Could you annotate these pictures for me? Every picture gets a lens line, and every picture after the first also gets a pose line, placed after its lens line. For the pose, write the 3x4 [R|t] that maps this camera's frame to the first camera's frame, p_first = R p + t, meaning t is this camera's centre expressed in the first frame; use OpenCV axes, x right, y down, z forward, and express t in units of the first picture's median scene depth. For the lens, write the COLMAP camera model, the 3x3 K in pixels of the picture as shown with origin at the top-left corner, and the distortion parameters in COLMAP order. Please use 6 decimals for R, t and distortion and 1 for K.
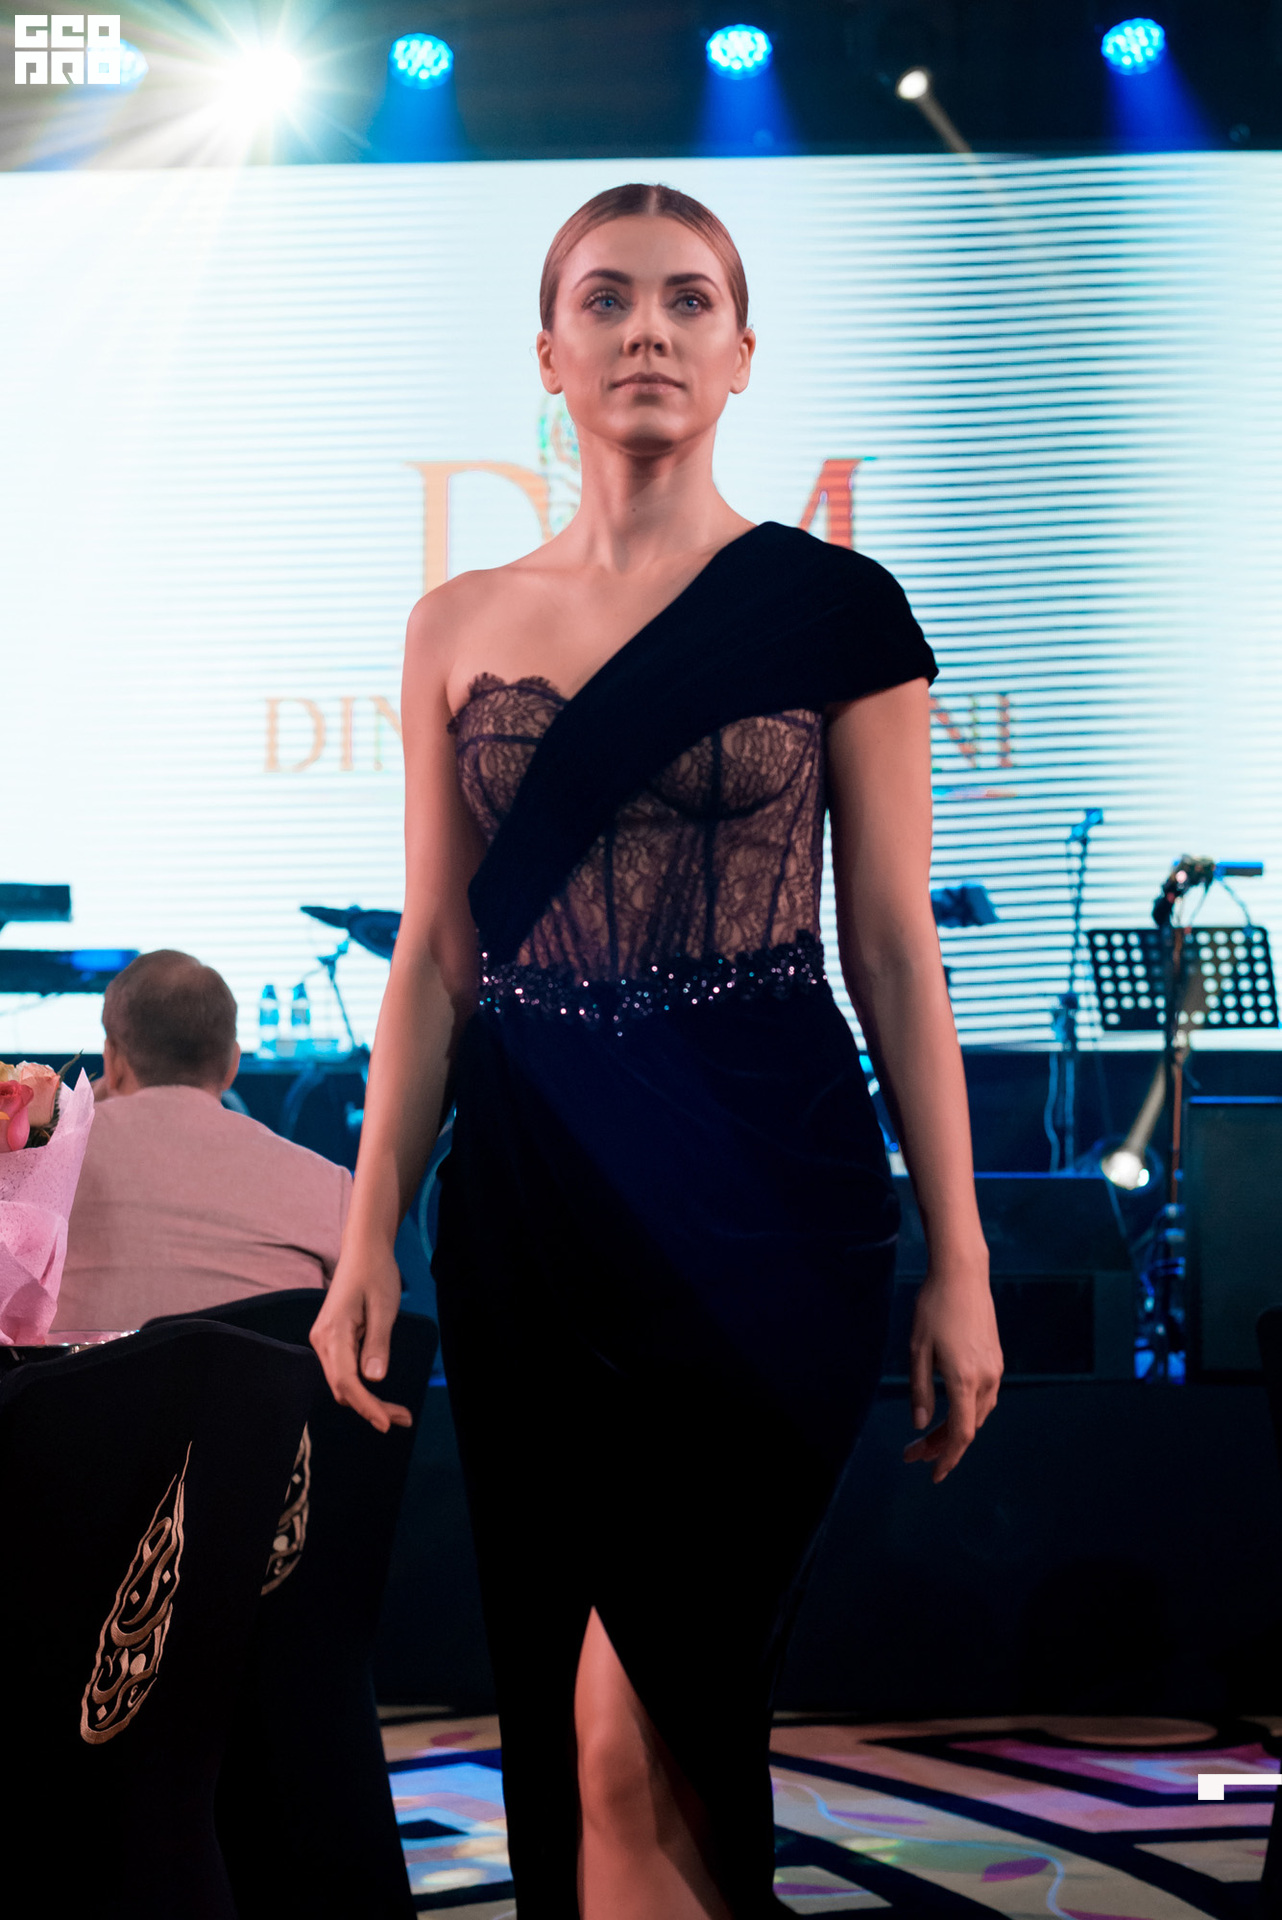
lens RADIAL K [[3300.6, 0, 696.3], [0, 3300.6, 910.7], [0, 0, 1]] dist [-0.087883, 0.000000]
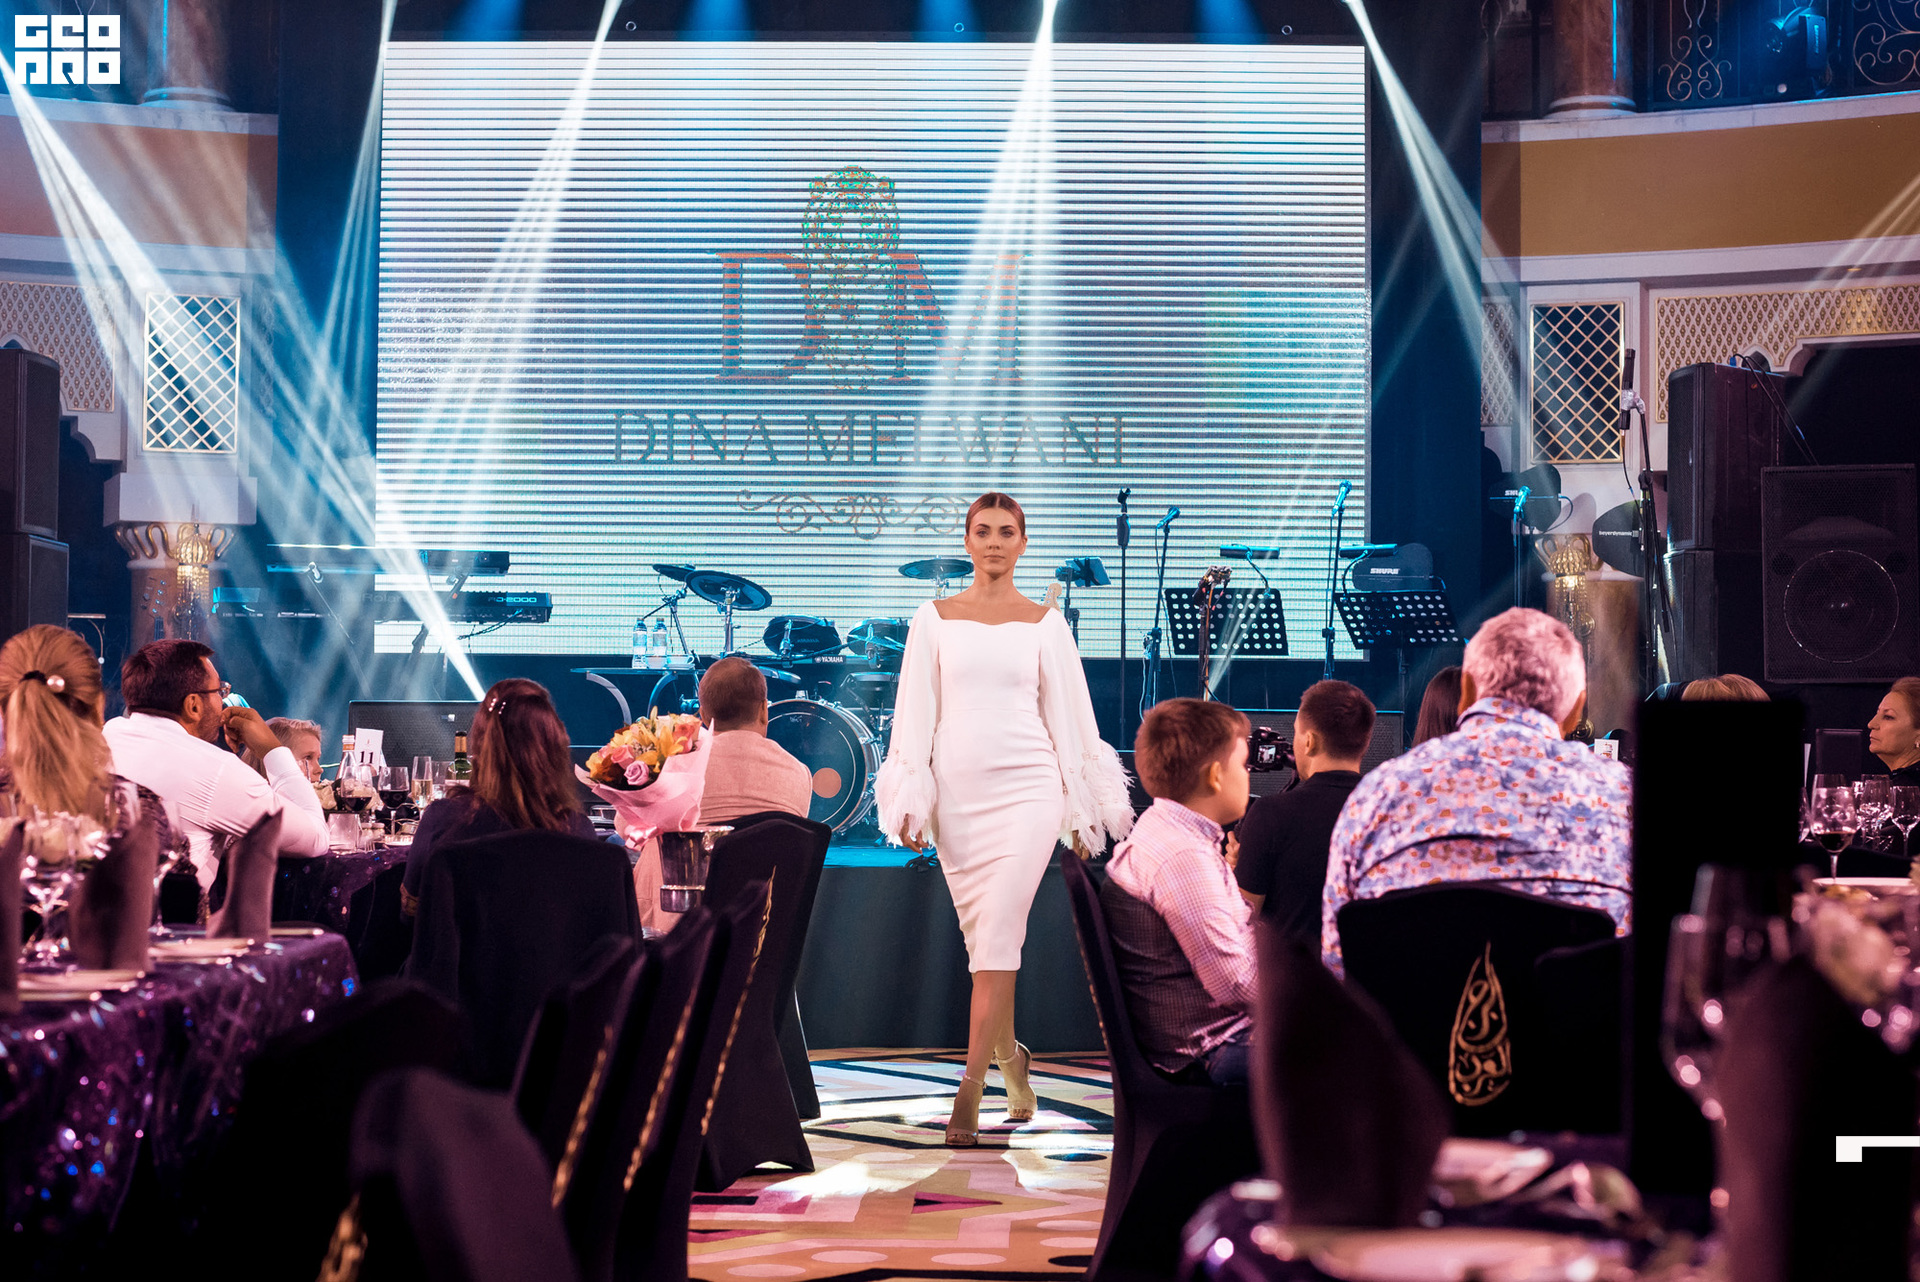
lens RADIAL K [[3300.6, 0, 972.1], [0, 3300.6, 643.6], [0, 0, 1]] dist [-0.087883, 0.000000]
pose [[0.998964, 0.009959, 0.044398, -0.054053], [-0.012584, 0.998164, 0.059239, -0.075702], [-0.043726, -0.059737, 0.997256, -0.706465]]
